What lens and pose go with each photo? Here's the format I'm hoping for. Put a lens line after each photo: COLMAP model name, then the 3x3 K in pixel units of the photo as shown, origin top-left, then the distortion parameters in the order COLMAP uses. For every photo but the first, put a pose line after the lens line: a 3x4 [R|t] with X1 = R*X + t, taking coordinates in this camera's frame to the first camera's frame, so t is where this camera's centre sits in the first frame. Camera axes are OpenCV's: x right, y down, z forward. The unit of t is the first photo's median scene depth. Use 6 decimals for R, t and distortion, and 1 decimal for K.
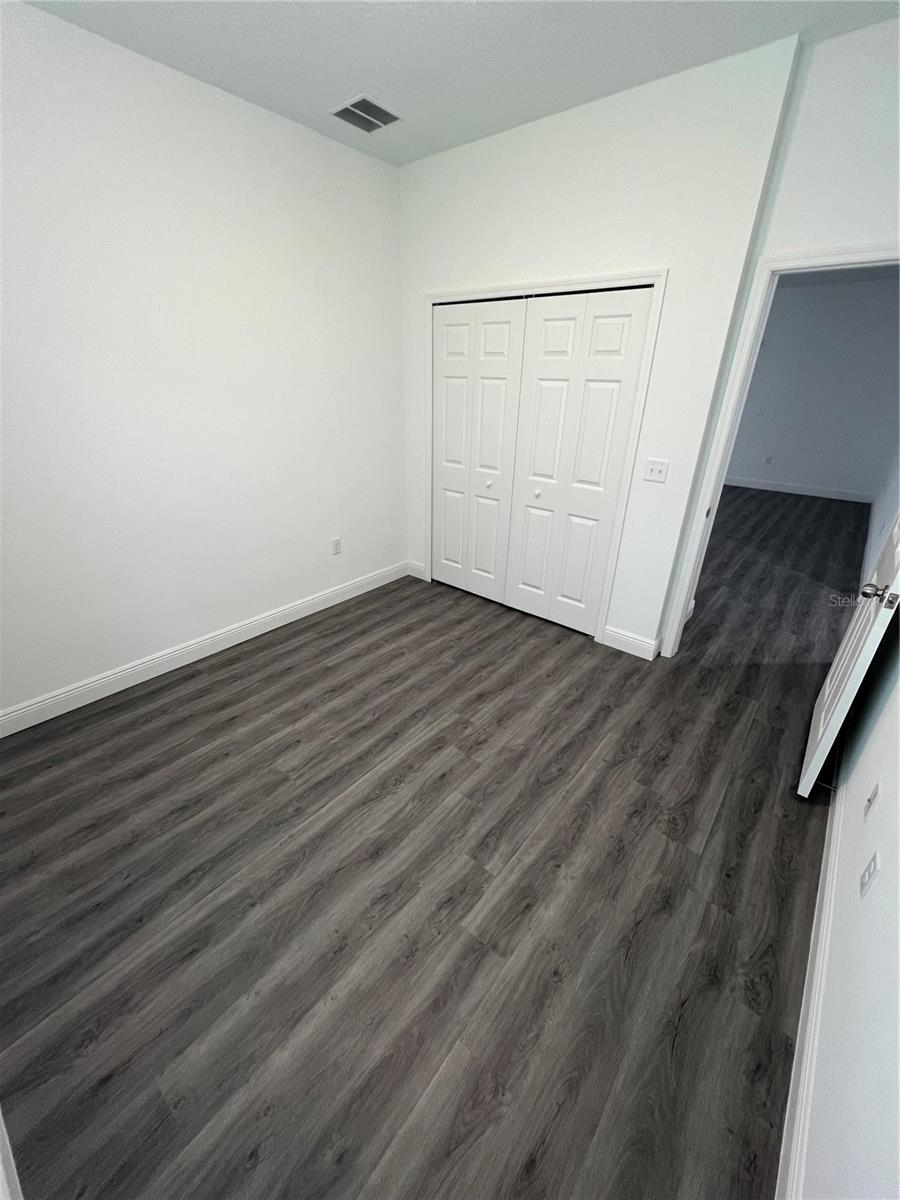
lens RADIAL K [[480.7, 0, 450.0], [0, 480.7, 600.0], [0, 0, 1]] dist [0.000507, 0.000005]
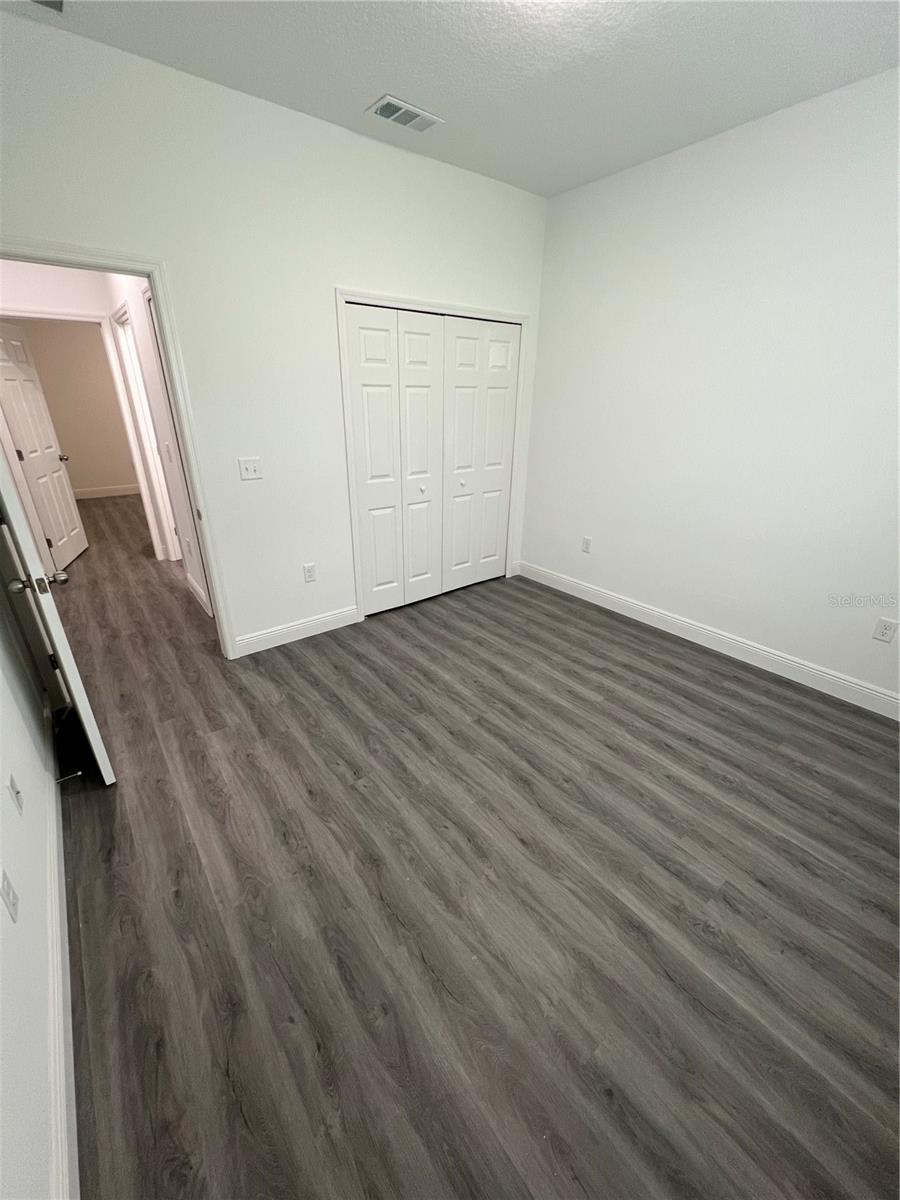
lens RADIAL K [[475.4, 0, 450.0], [0, 475.4, 600.0], [0, 0, 1]] dist [-0.036620, 0.000021]
pose [[0.205789, -0.423275, 0.882320, -0.868066], [0.402251, 0.858515, 0.318035, -0.323146], [-0.892101, 0.289466, 0.346936, 0.642776]]
